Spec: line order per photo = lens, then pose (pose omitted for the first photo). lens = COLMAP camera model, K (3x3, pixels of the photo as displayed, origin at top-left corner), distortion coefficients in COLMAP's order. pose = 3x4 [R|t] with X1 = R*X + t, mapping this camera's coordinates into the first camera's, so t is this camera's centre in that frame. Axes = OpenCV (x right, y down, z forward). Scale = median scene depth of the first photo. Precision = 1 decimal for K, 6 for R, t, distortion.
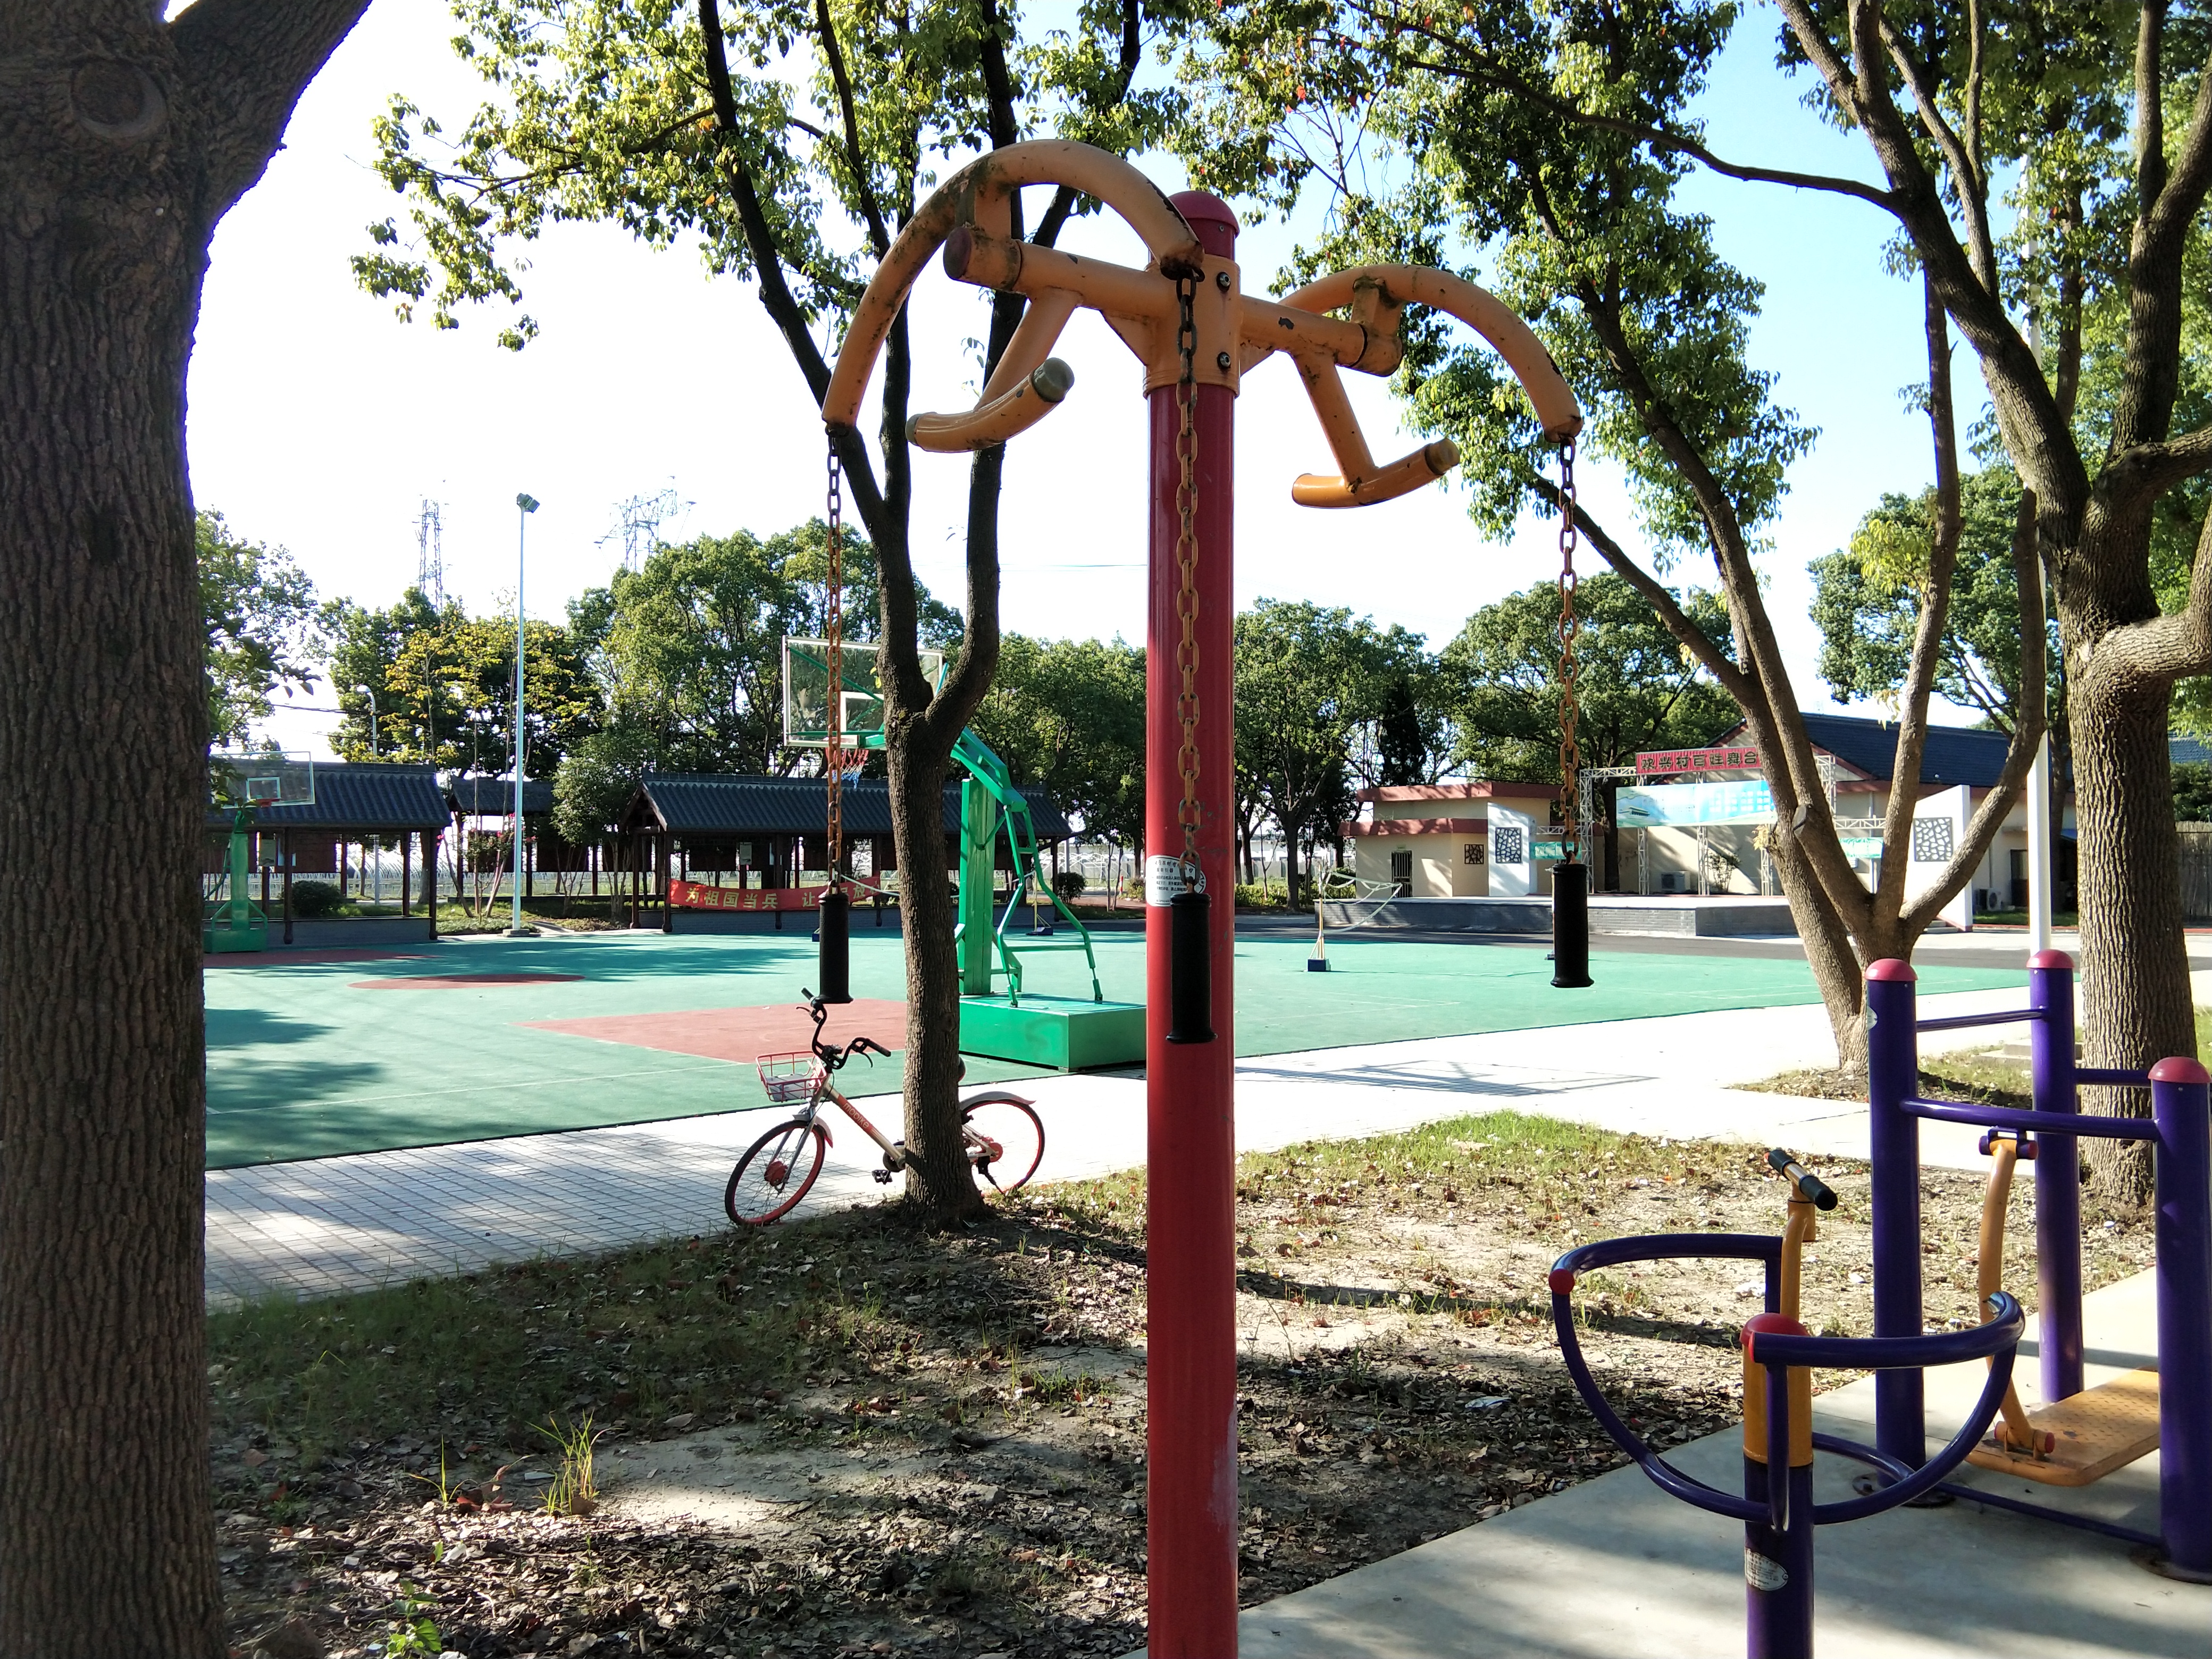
lens RADIAL K [[1765.0, 0, 1084.1], [0, 1765.0, 808.9], [0, 0, 1]] dist [0.113718, -0.185156]
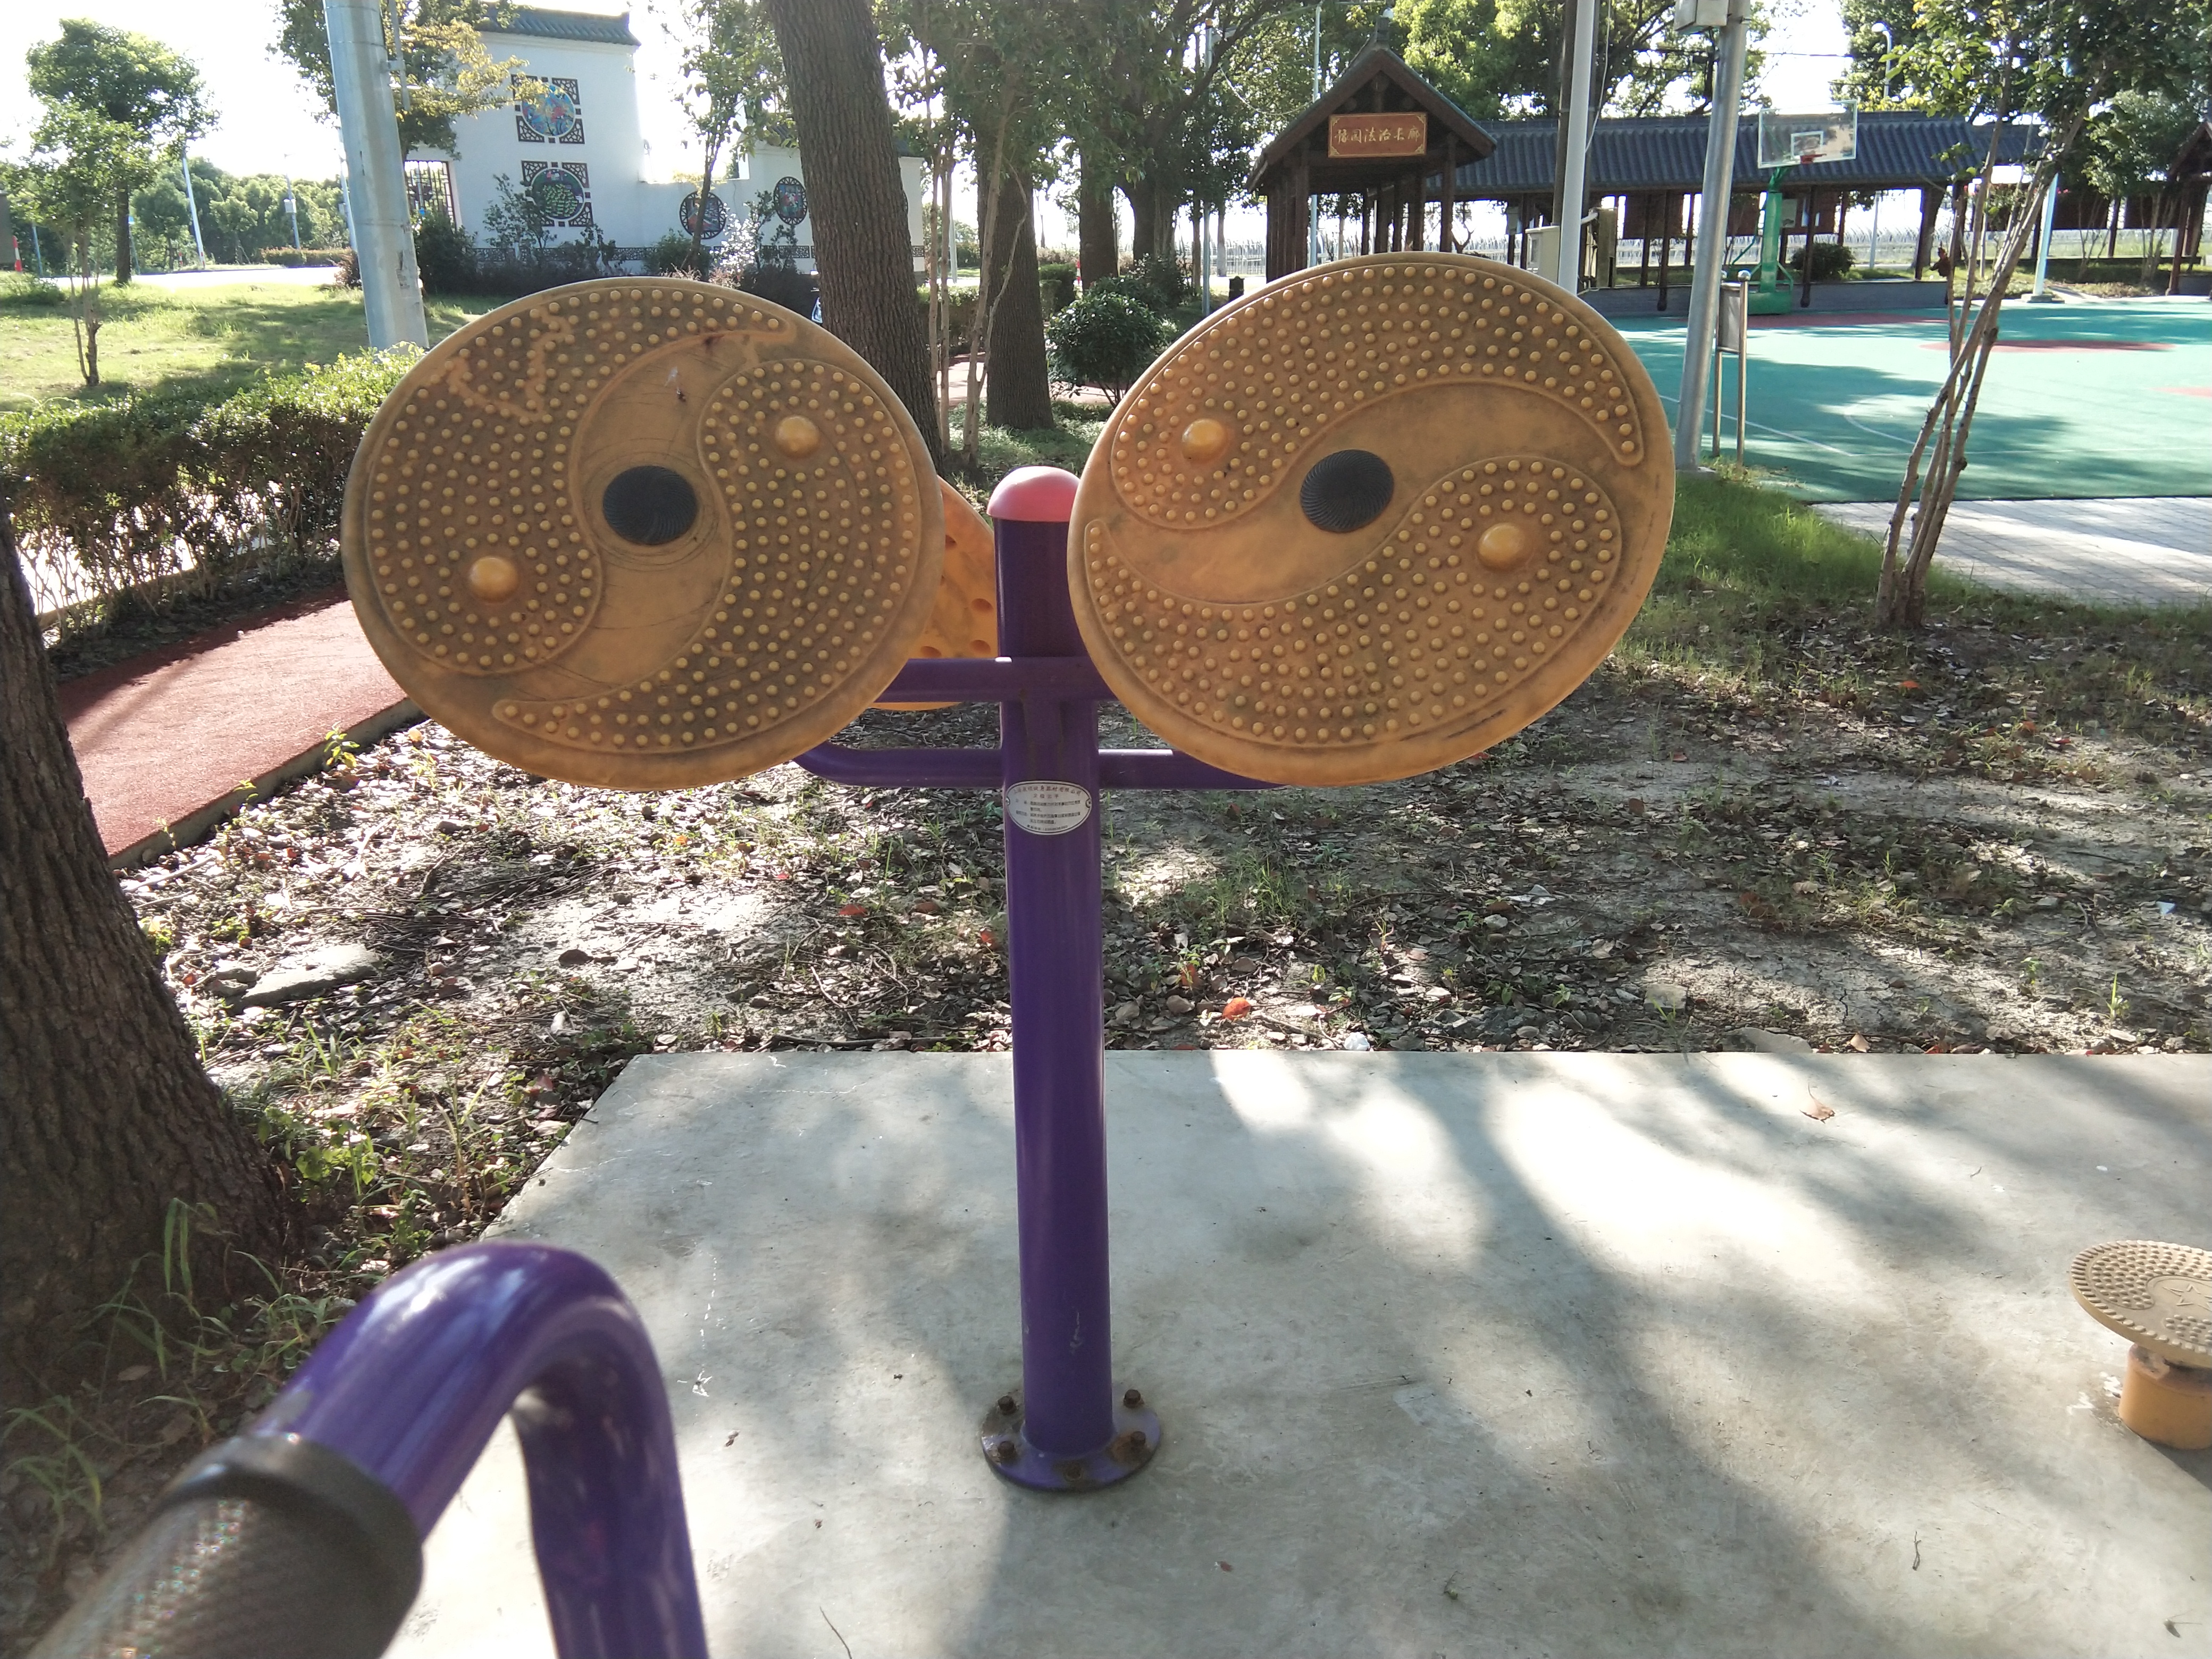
lens RADIAL K [[1765.0, 0, 1084.1], [0, 1765.0, 808.9], [0, 0, 1]] dist [0.113718, -0.185156]
pose [[0.742426, 0.186132, -0.643552, -0.180752], [0.041102, 0.946162, 0.321073, 0.006830], [0.668667, -0.264824, 0.694805, -0.192078]]
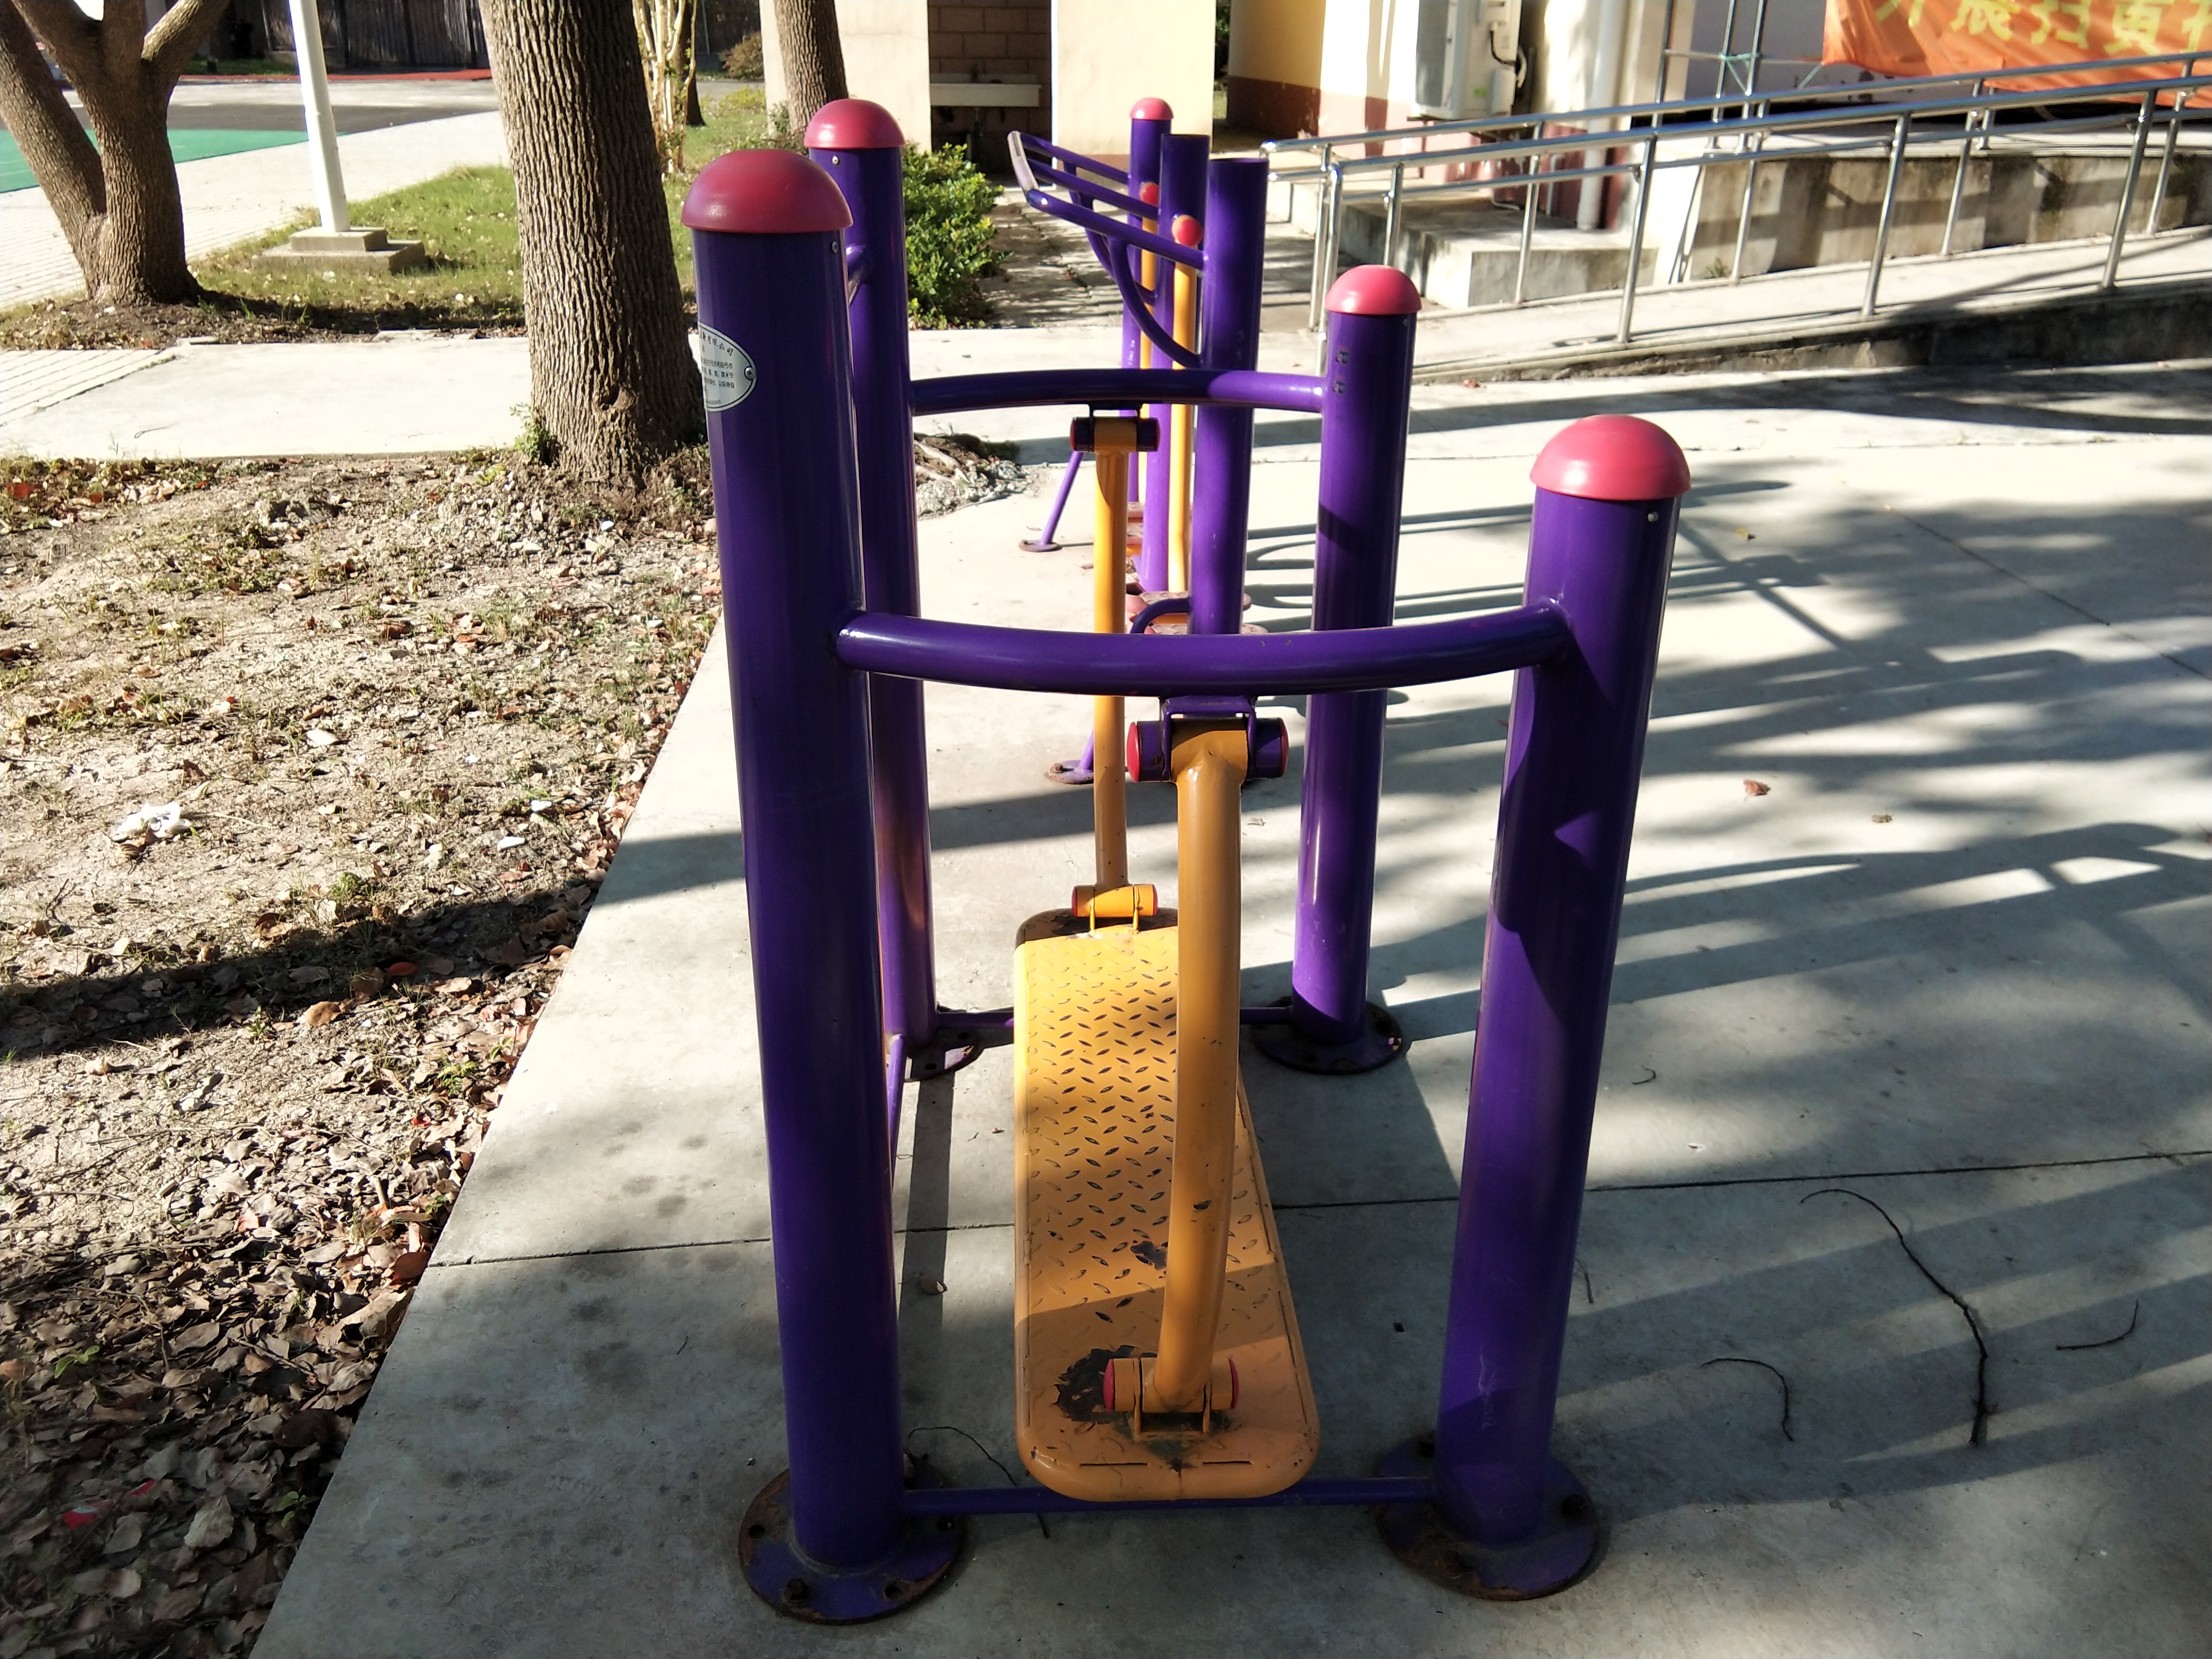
lens RADIAL K [[1773.3, 0, 1089.4], [0, 1773.3, 823.8], [0, 0, 1]] dist [0.099604, -0.147272]
pose [[0.602591, -0.320802, 0.730733, 0.133219], [-0.034419, 0.904349, 0.425405, 0.032421], [-0.797307, -0.281496, 0.533911, 0.432184]]
